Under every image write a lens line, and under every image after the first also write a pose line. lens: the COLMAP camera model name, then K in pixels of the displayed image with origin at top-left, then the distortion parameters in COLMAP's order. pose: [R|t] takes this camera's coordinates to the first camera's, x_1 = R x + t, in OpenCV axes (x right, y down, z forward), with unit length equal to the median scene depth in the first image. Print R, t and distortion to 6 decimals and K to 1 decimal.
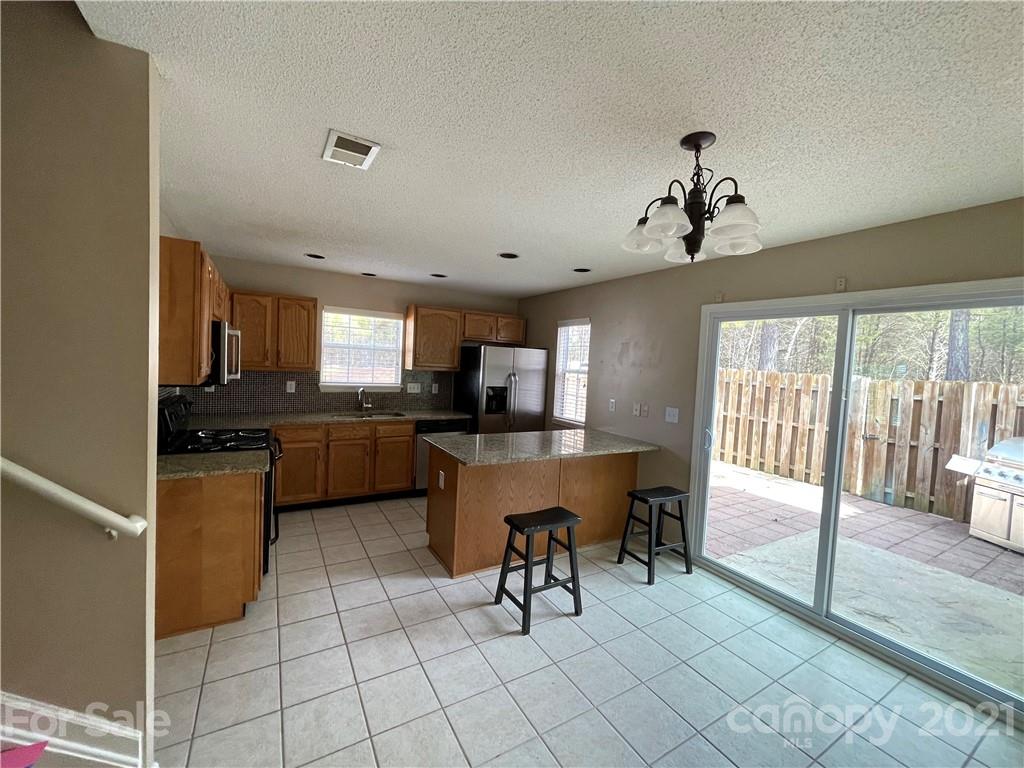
lens RADIAL K [[413.6, 0, 511.2], [0, 413.6, 380.8], [0, 0, 1]] dist [-0.001801, -0.000402]
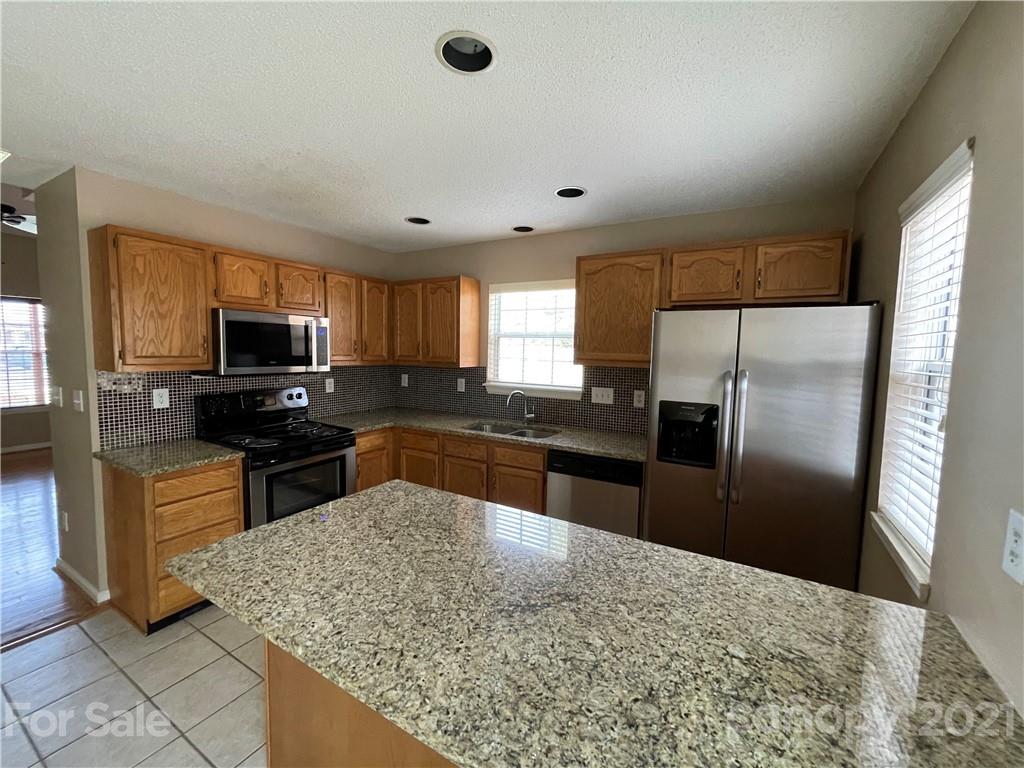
lens RADIAL K [[414.6, 0, 511.5], [0, 414.6, 381.6], [0, 0, 1]] dist [-0.002320, 0.000269]
pose [[0.487721, 0.028972, -0.872519, 0.256232], [-0.035546, 0.999279, 0.013311, -0.007352], [0.872276, 0.024523, 0.488399, 0.623861]]
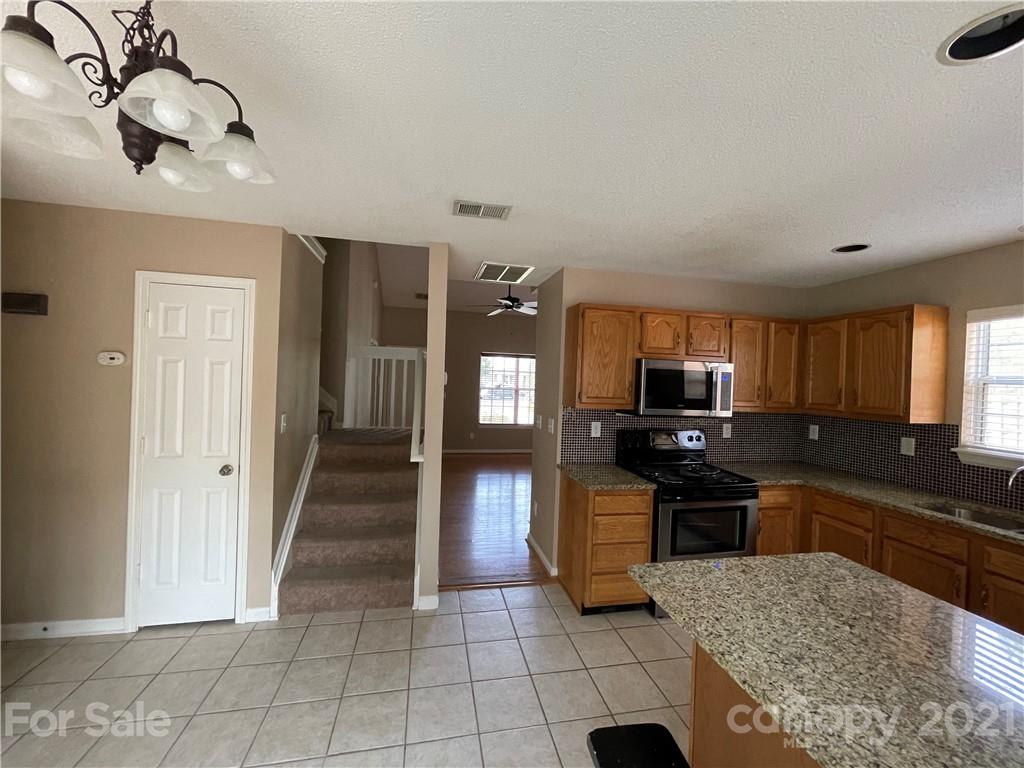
lens RADIAL K [[414.6, 0, 511.5], [0, 414.6, 381.6], [0, 0, 1]] dist [-0.002320, 0.000269]
pose [[-0.320611, -0.056552, -0.945521, 0.270163], [-0.094419, 0.995153, -0.027504, -0.009312], [0.942493, 0.080457, -0.324396, 0.573819]]
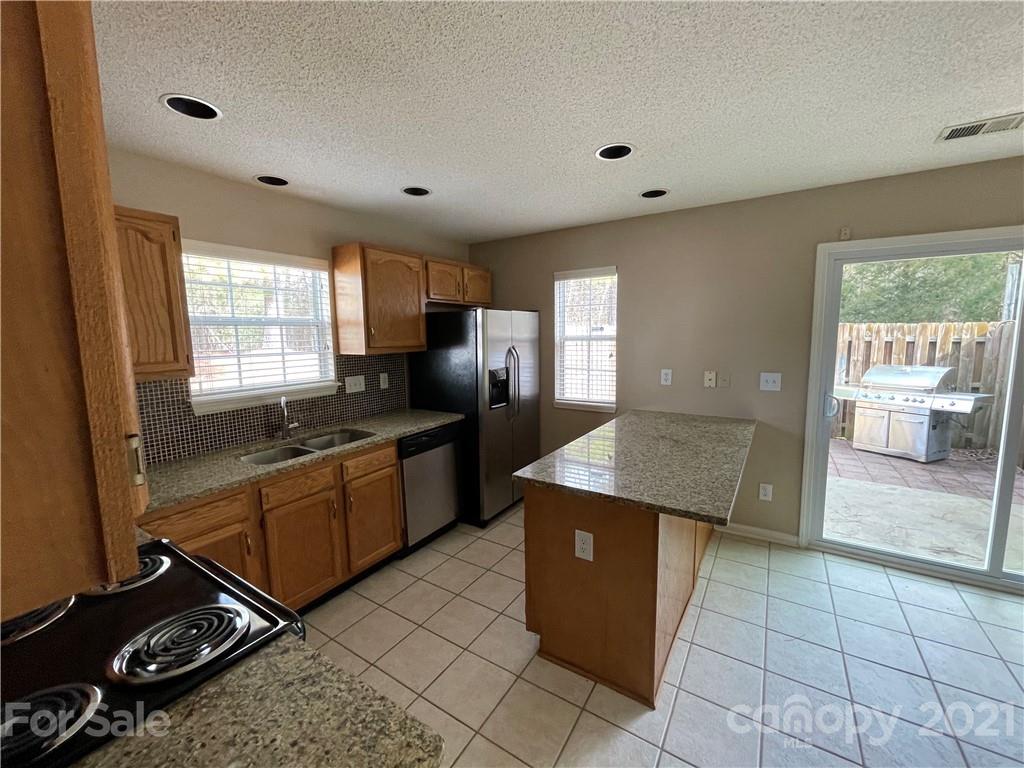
lens RADIAL K [[414.6, 0, 511.5], [0, 414.6, 381.6], [0, 0, 1]] dist [-0.002320, 0.000269]
pose [[0.889974, -0.117538, 0.440602, -0.324370], [0.081130, 0.991608, 0.100652, -0.031857], [-0.448735, -0.053832, 0.892042, 0.371798]]
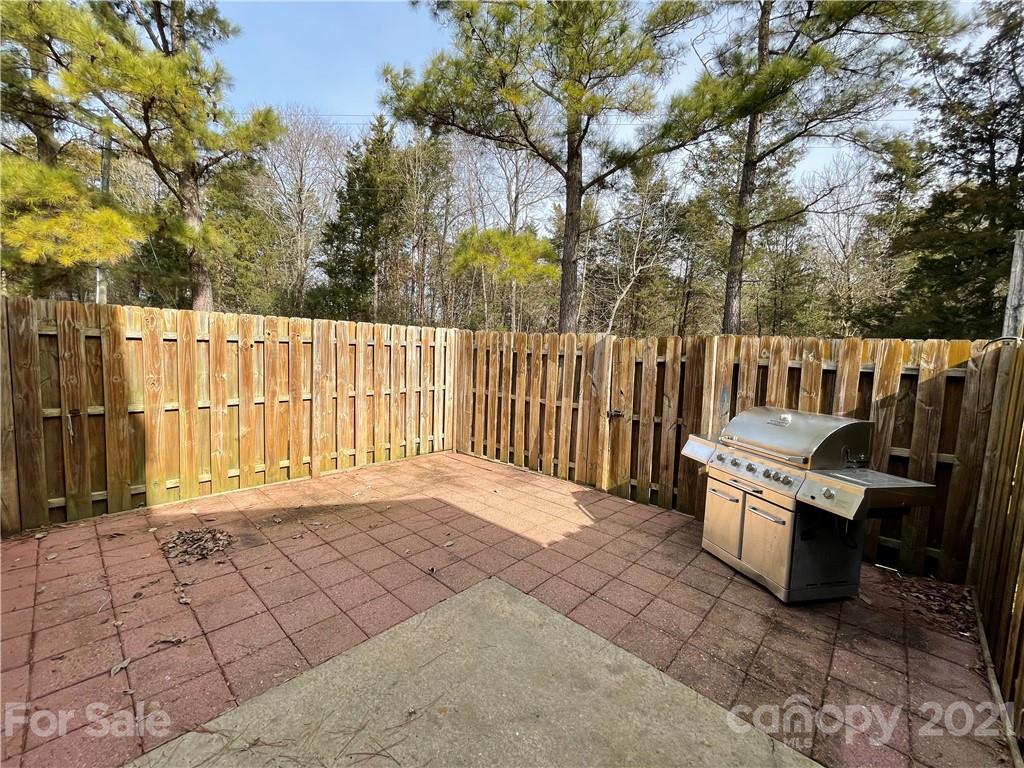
lens RADIAL K [[415.6, 0, 511.0], [0, 415.6, 381.8], [0, 0, 1]] dist [-0.006619, 0.002587]
pose [[0.954844, -0.034272, 0.295123, 0.608641], [0.021040, 0.998631, 0.047895, 0.048449], [-0.296360, -0.039523, 0.954258, 0.435767]]
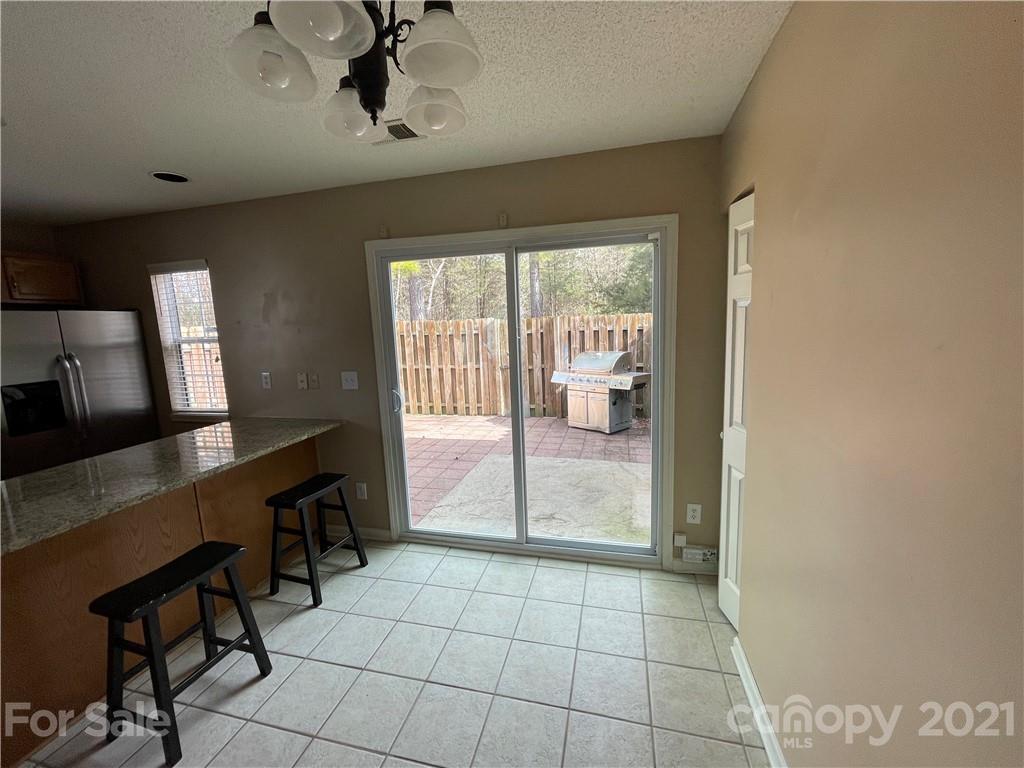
lens RADIAL K [[413.6, 0, 511.2], [0, 413.6, 380.8], [0, 0, 1]] dist [-0.001801, -0.000402]
pose [[0.701313, -0.177272, 0.690460, 0.037538], [0.106968, 0.983789, 0.143934, 0.000342], [-0.704782, -0.027086, 0.708907, 0.151825]]
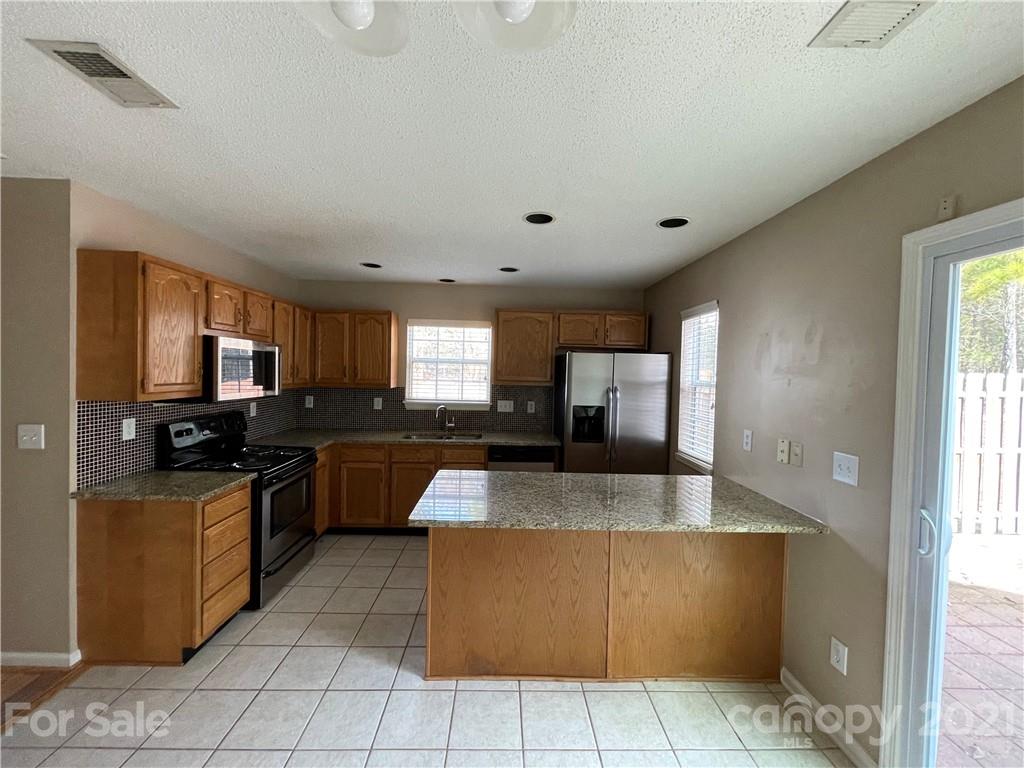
lens RADIAL K [[414.6, 0, 511.5], [0, 414.6, 381.6], [0, 0, 1]] dist [-0.002320, 0.000269]
pose [[0.872993, -0.015755, -0.487478, 0.210505], [-0.002535, 0.999318, -0.036836, -0.001948], [0.487726, 0.033393, 0.872358, 0.274334]]
